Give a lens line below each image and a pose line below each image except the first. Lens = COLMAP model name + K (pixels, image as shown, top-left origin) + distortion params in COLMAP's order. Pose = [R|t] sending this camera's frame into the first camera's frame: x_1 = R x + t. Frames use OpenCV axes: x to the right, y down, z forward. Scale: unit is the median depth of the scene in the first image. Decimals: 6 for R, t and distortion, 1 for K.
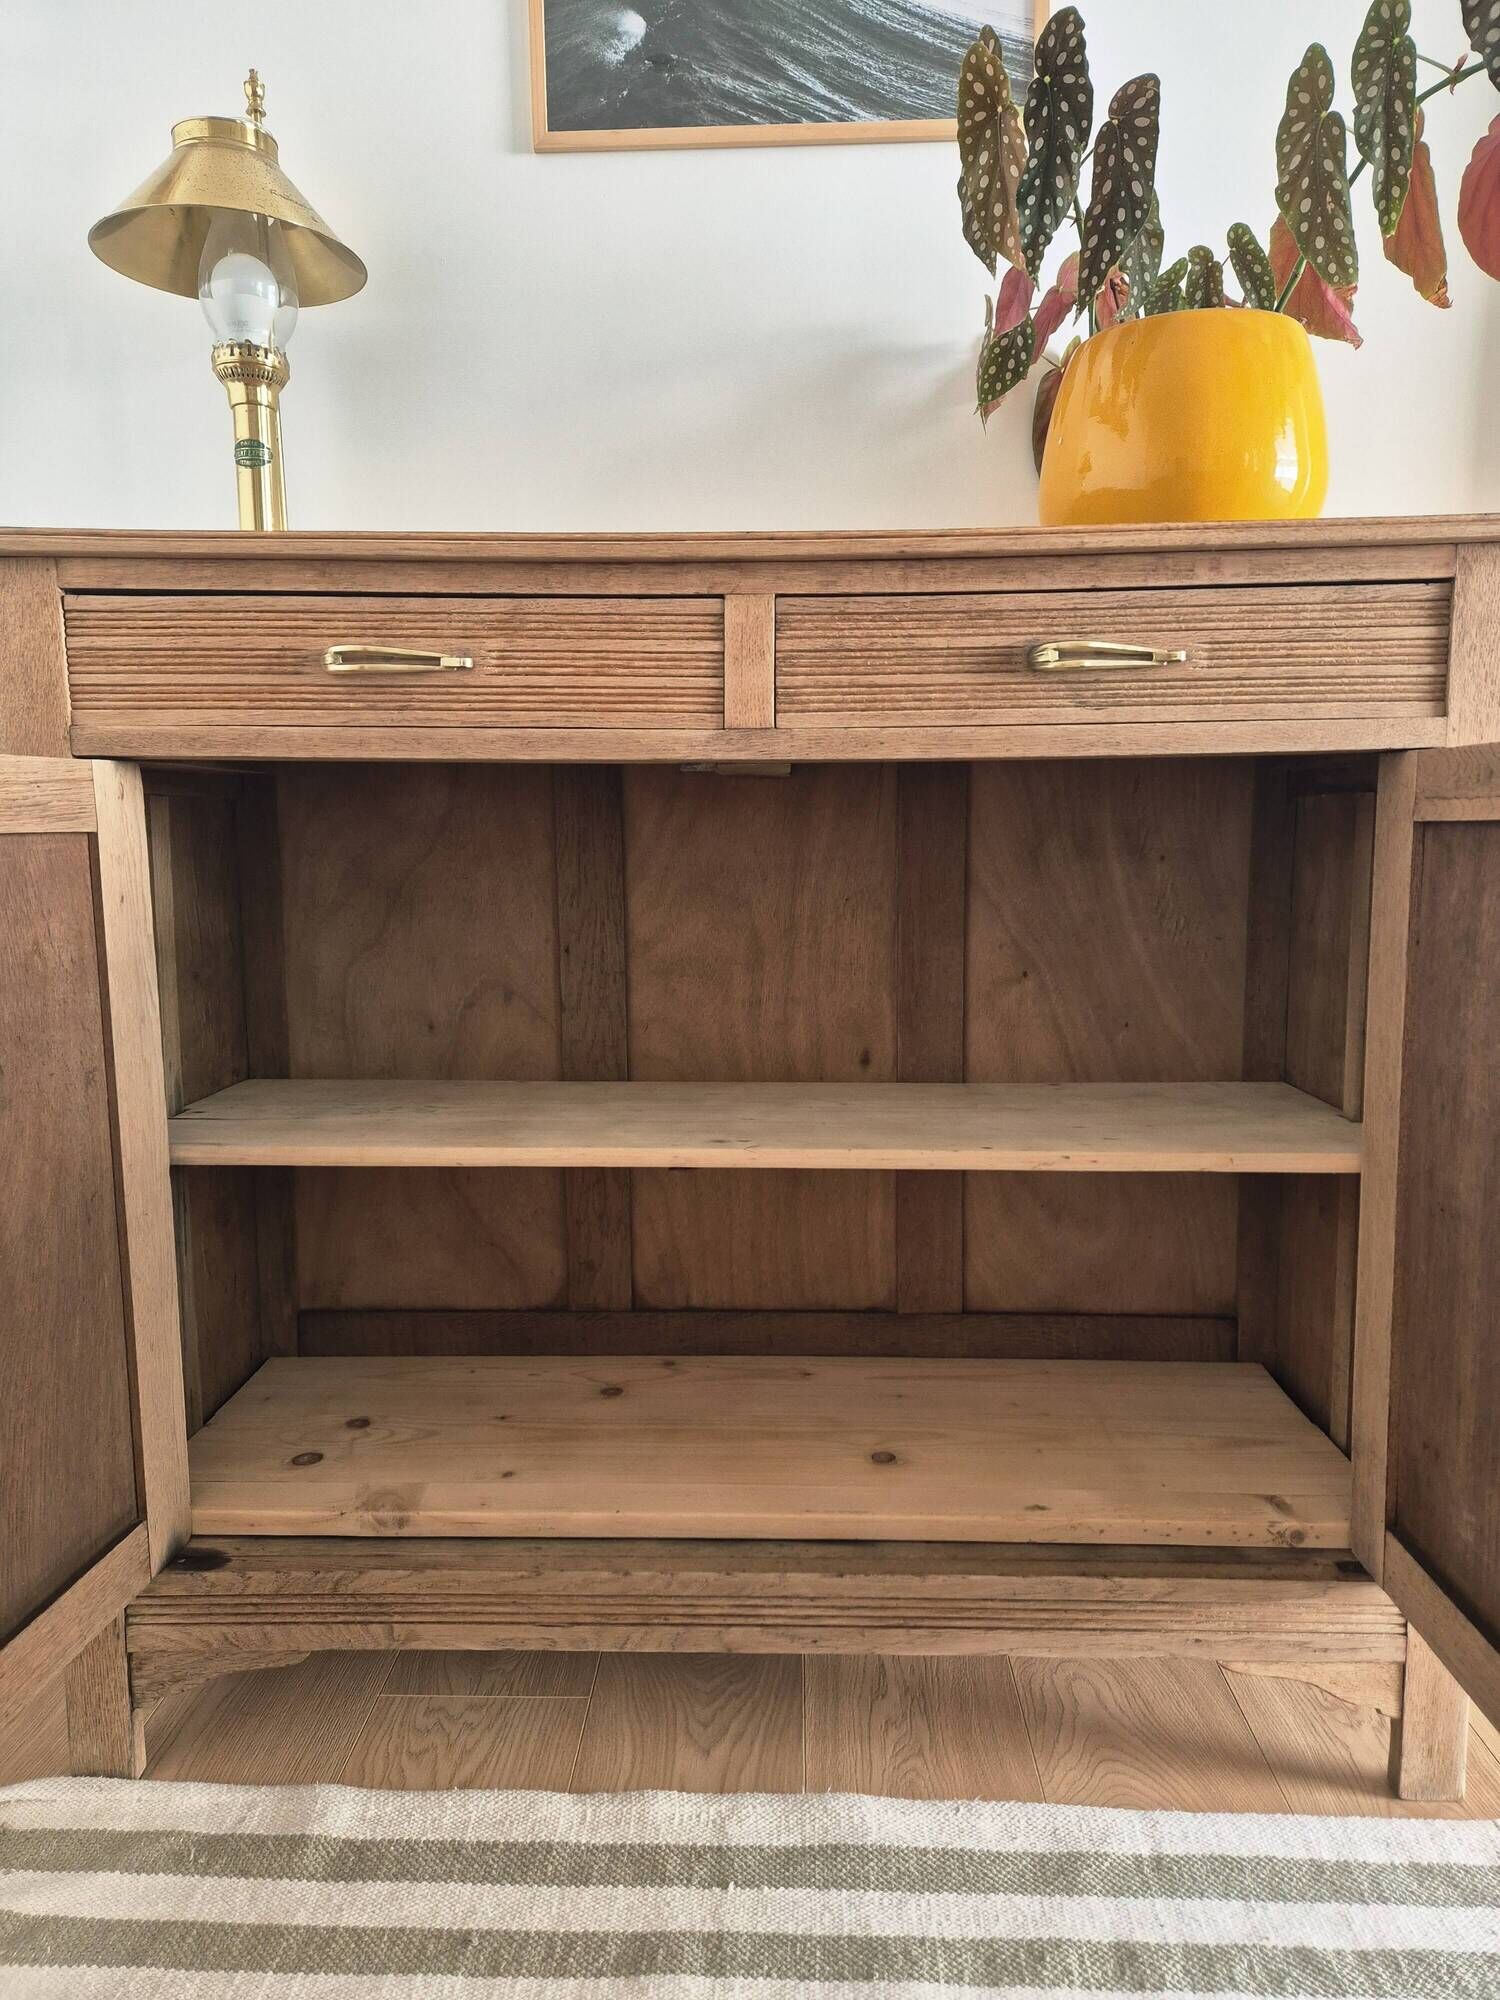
lens RADIAL K [[1331.4, 0, 751.8], [0, 1331.4, 991.8], [0, 0, 1]] dist [0.088369, -0.076027]
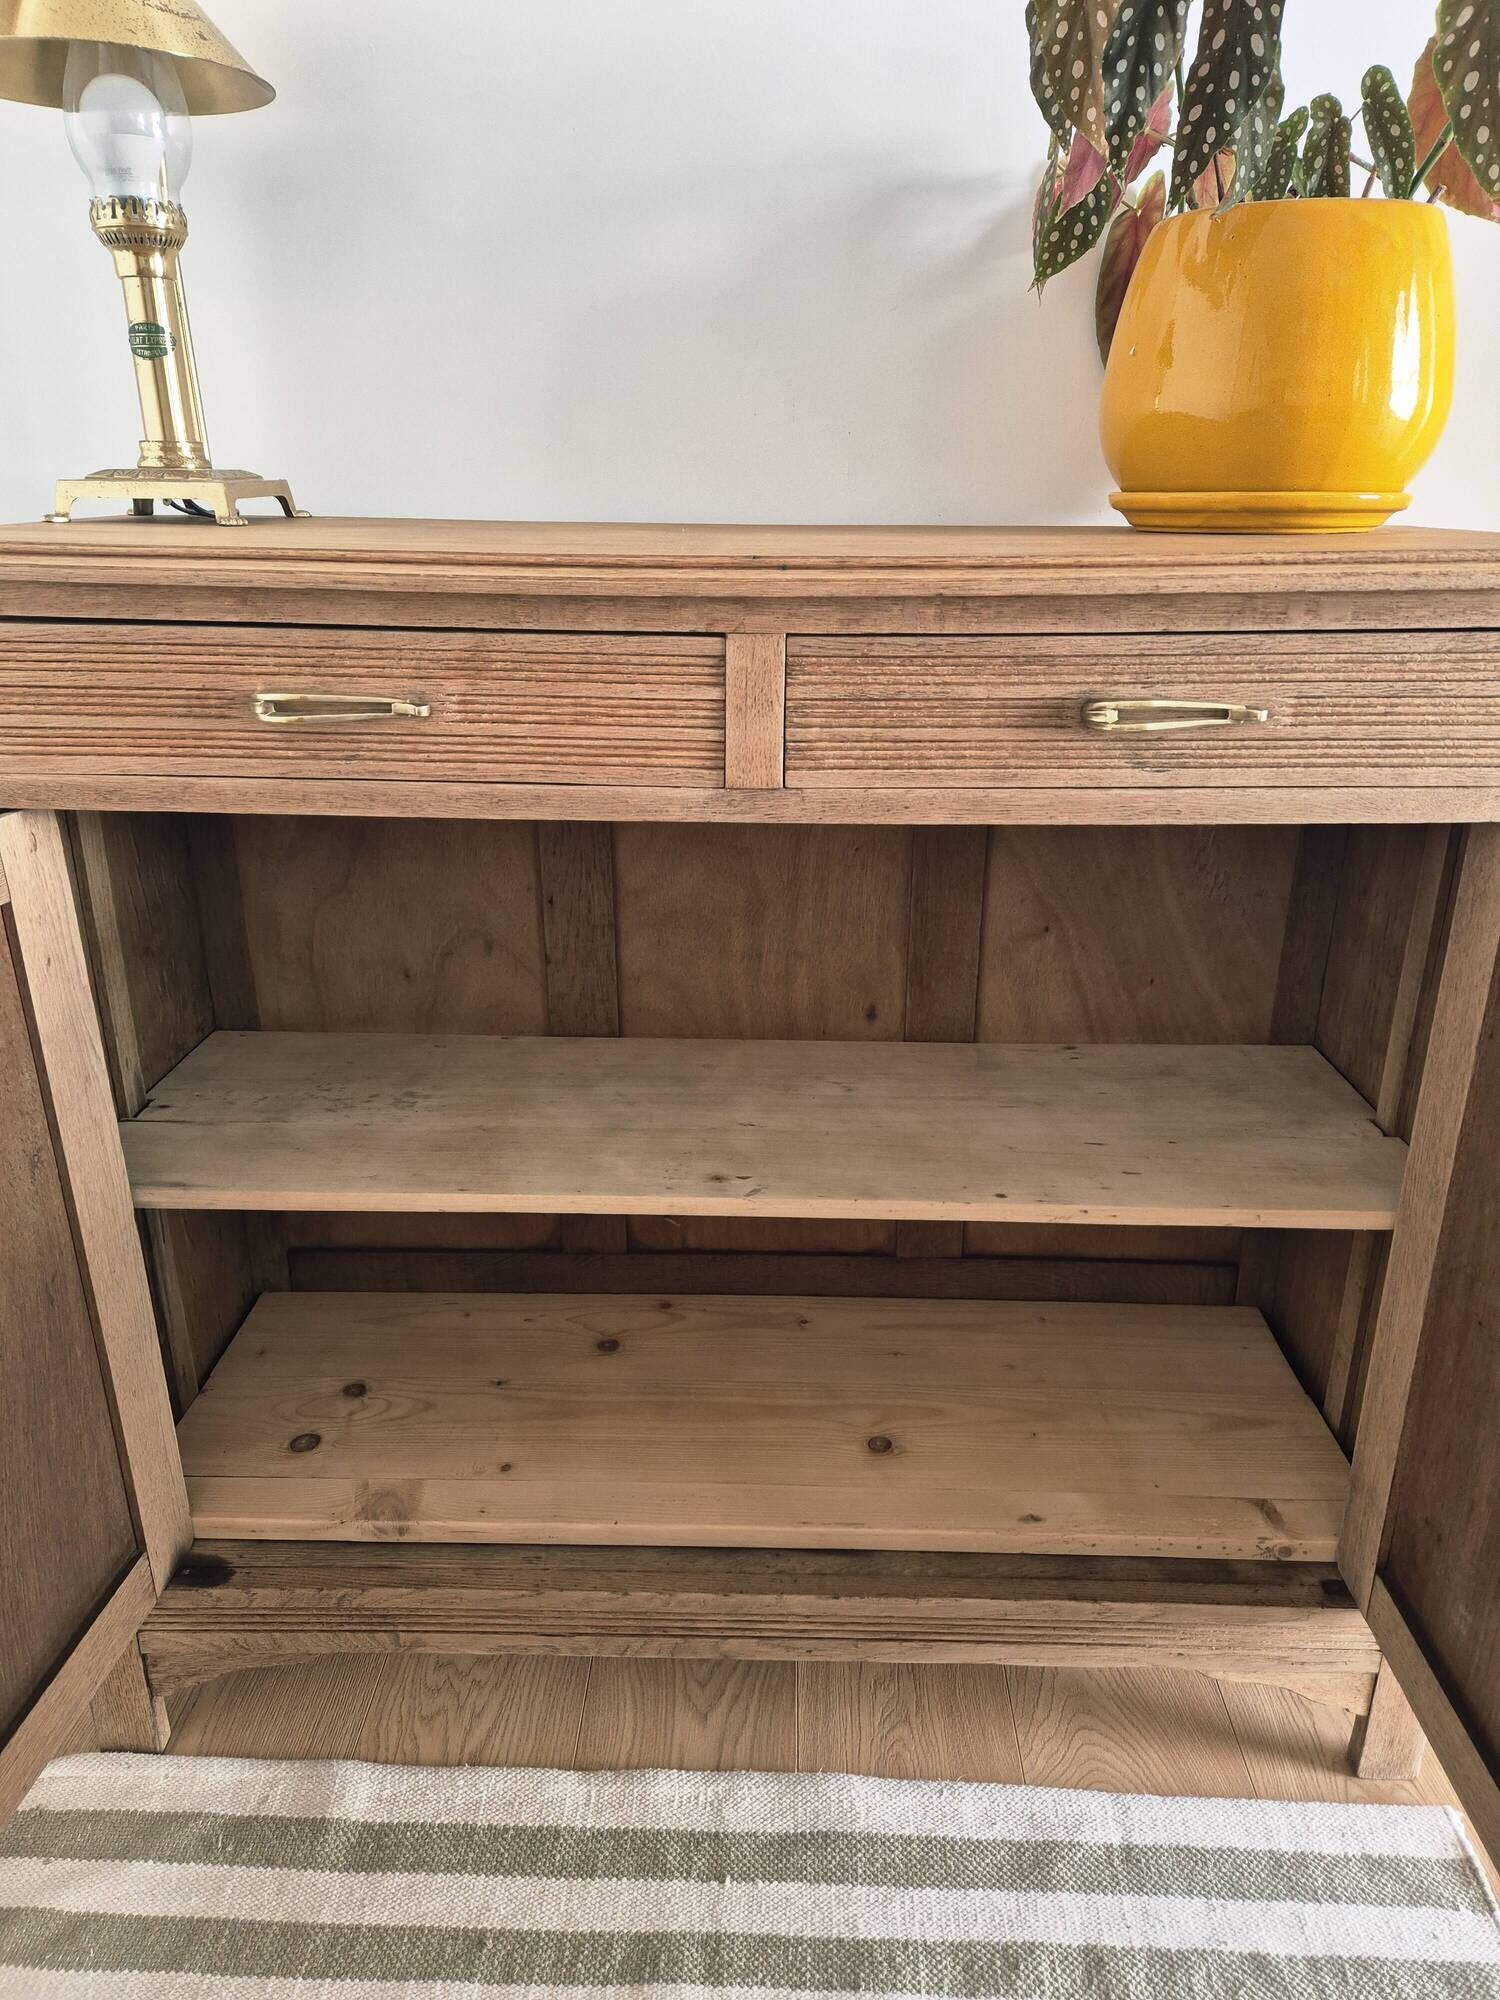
lens RADIAL K [[1338.0, 0, 754.2], [0, 1338.0, 984.0], [0, 0, 1]] dist [0.078882, -0.066890]
pose [[0.999943, 0.006911, 0.008179, -0.007490], [-0.008669, 0.970850, 0.239530, -0.261589], [-0.006285, -0.239587, 0.970855, 0.118278]]
